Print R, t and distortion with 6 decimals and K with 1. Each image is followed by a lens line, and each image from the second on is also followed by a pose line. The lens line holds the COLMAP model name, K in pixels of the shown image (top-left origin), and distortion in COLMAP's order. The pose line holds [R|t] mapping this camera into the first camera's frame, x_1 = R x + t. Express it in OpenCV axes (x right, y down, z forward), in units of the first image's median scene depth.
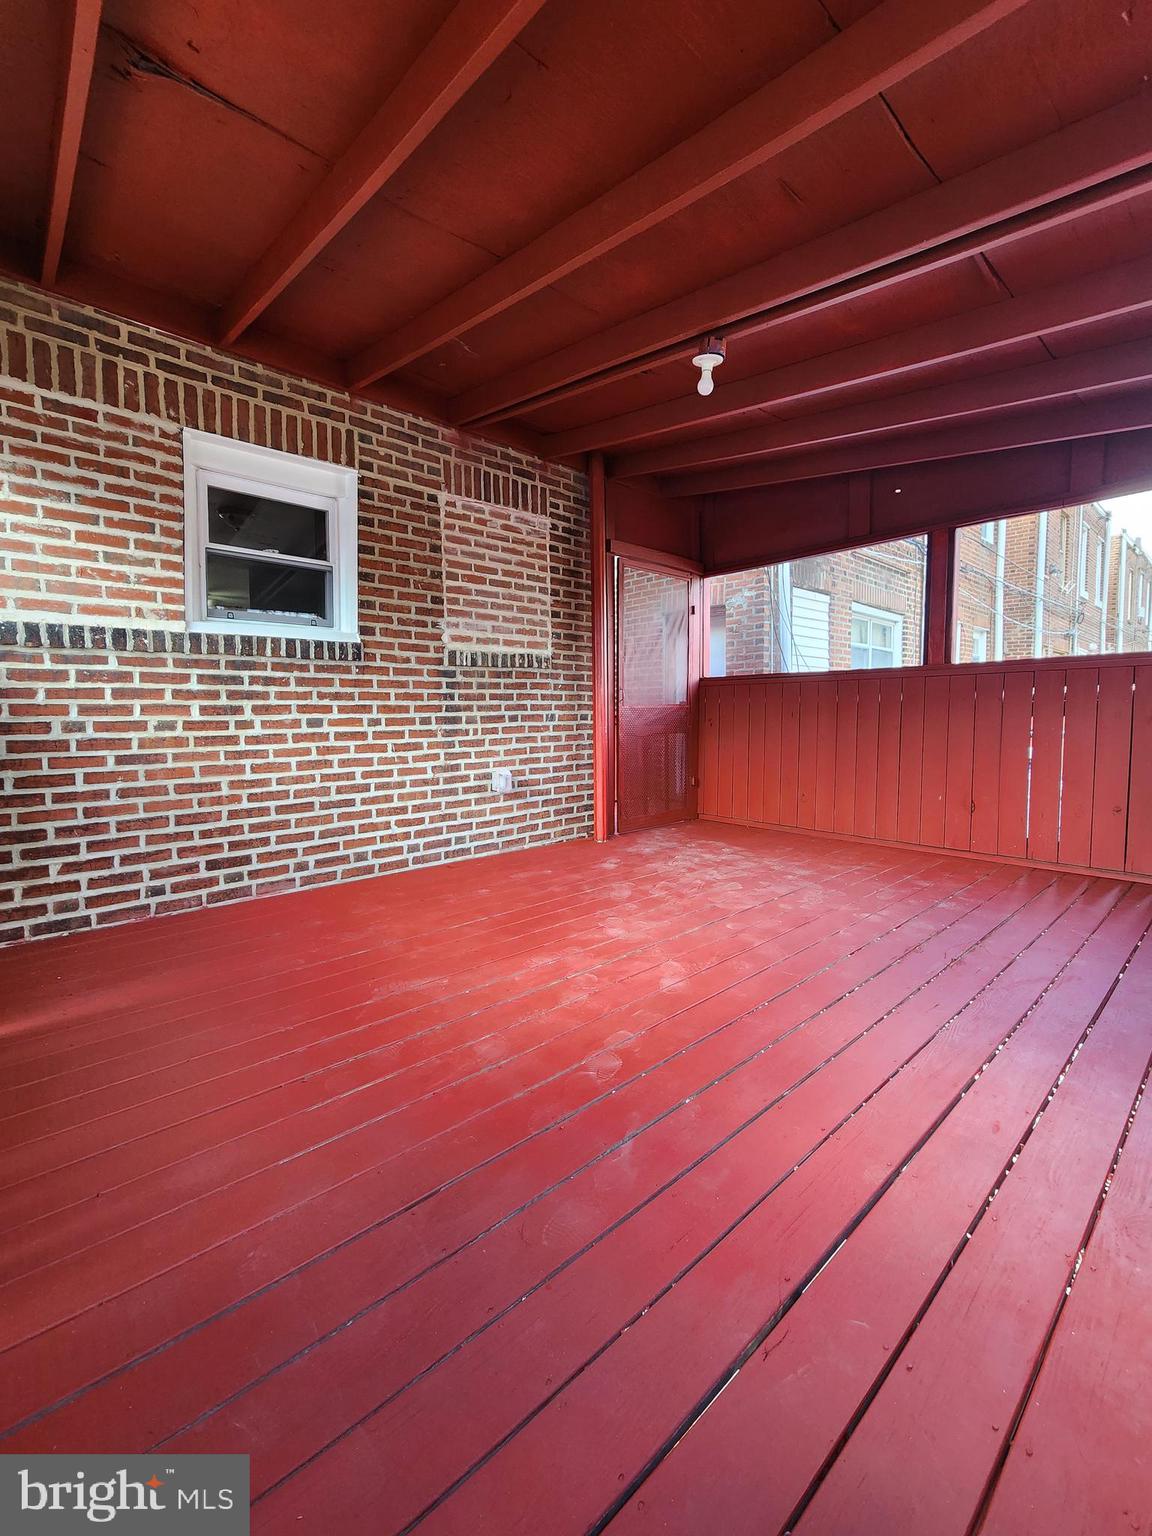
lens RADIAL K [[618.3, 0, 571.2], [0, 618.3, 758.6], [0, 0, 1]] dist [0.001028, 0.000101]
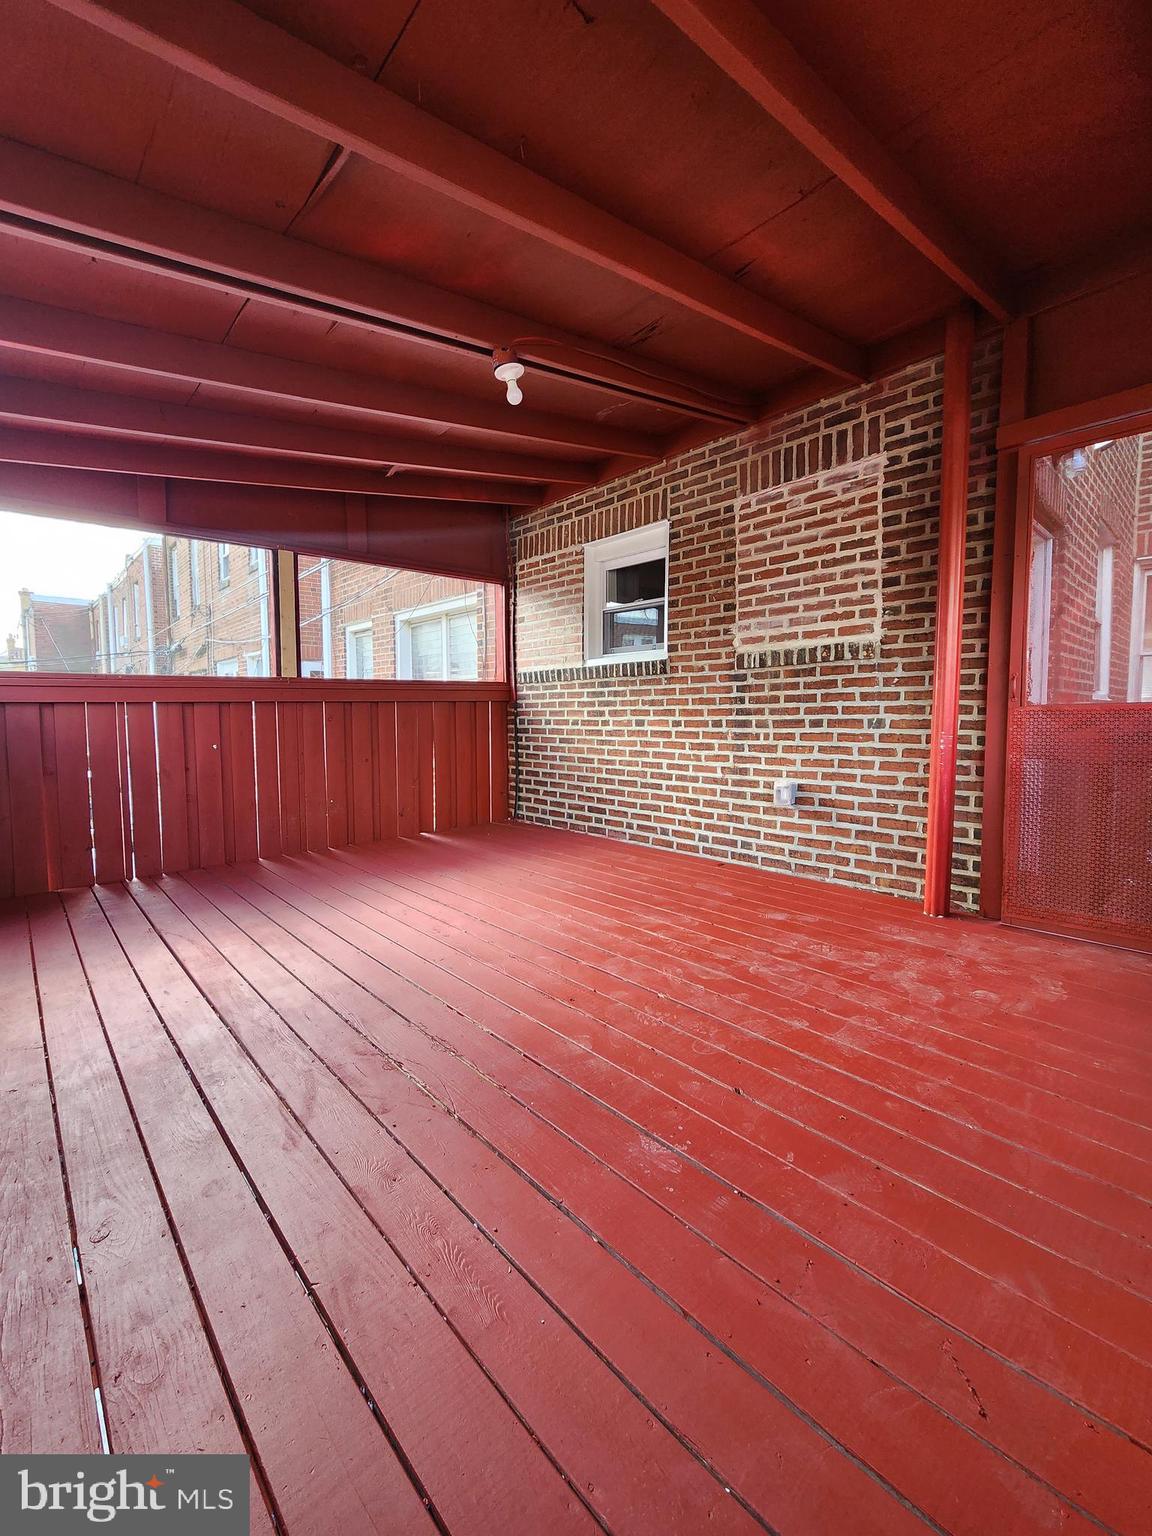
lens RADIAL K [[618.3, 0, 573.0], [0, 618.3, 762.7], [0, 0, 1]] dist [0.001028, 0.000101]
pose [[0.030029, 0.088569, -0.995617, 0.838573], [-0.067435, 0.993977, 0.086390, -0.070425], [0.997272, 0.064546, 0.035820, 0.729577]]
